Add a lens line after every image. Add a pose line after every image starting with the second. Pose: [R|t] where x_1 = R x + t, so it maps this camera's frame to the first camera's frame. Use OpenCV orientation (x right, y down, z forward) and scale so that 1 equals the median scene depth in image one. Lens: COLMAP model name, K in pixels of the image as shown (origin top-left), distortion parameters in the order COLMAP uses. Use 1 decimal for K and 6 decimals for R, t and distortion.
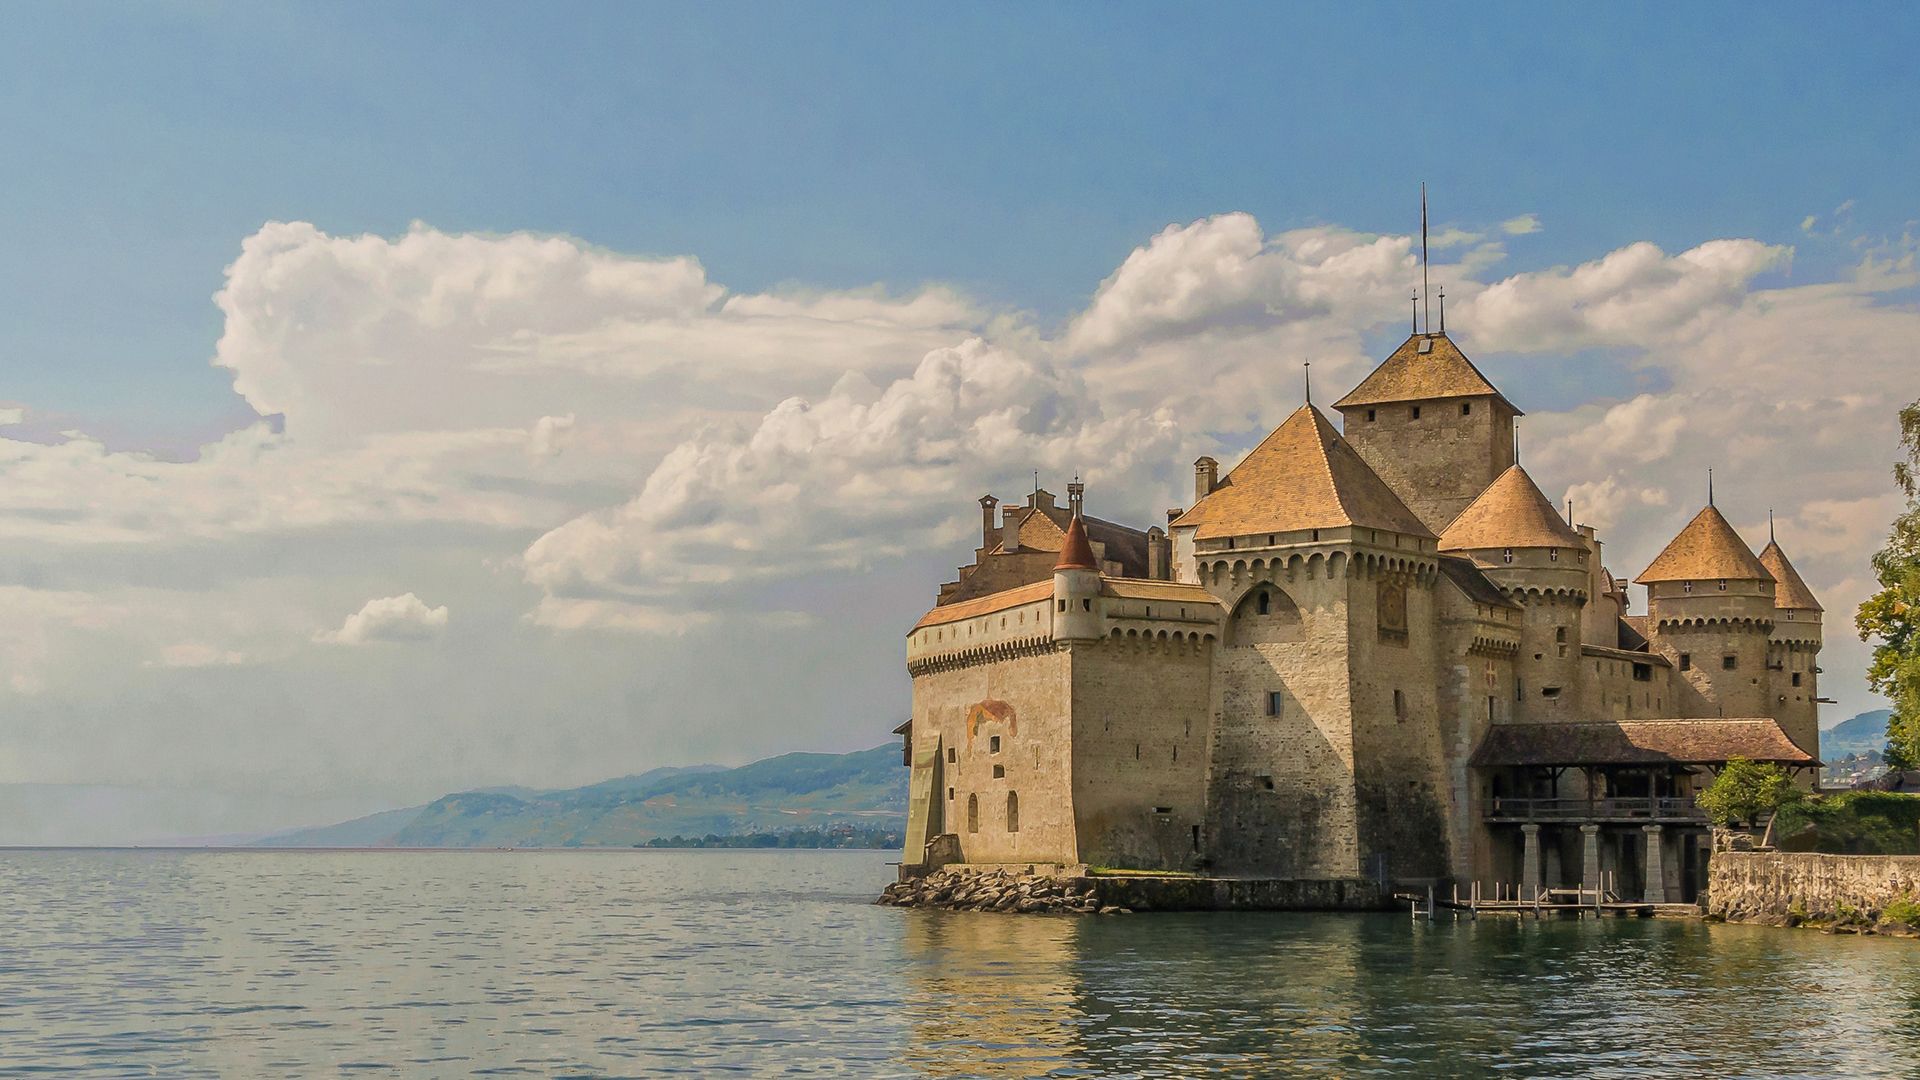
lens RADIAL K [[2794.3, 0, 858.6], [0, 2794.3, 589.1], [0, 0, 1]] dist [0.015777, 0.000000]
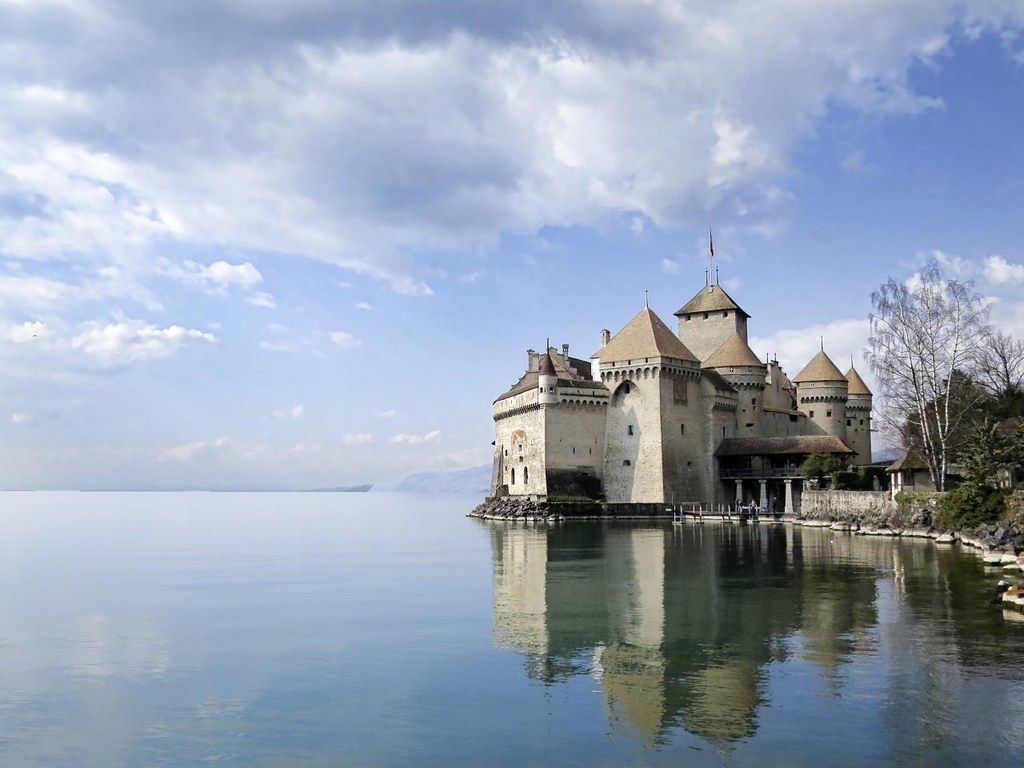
lens RADIAL K [[986.7, 0, 521.4], [0, 986.7, 374.5], [0, 0, 1]] dist [-0.042477, 0.000000]
pose [[0.999119, -0.007165, -0.041360, 0.088385], [0.006071, 0.999630, -0.026528, 0.014750], [0.041535, 0.026254, 0.998792, 0.141194]]
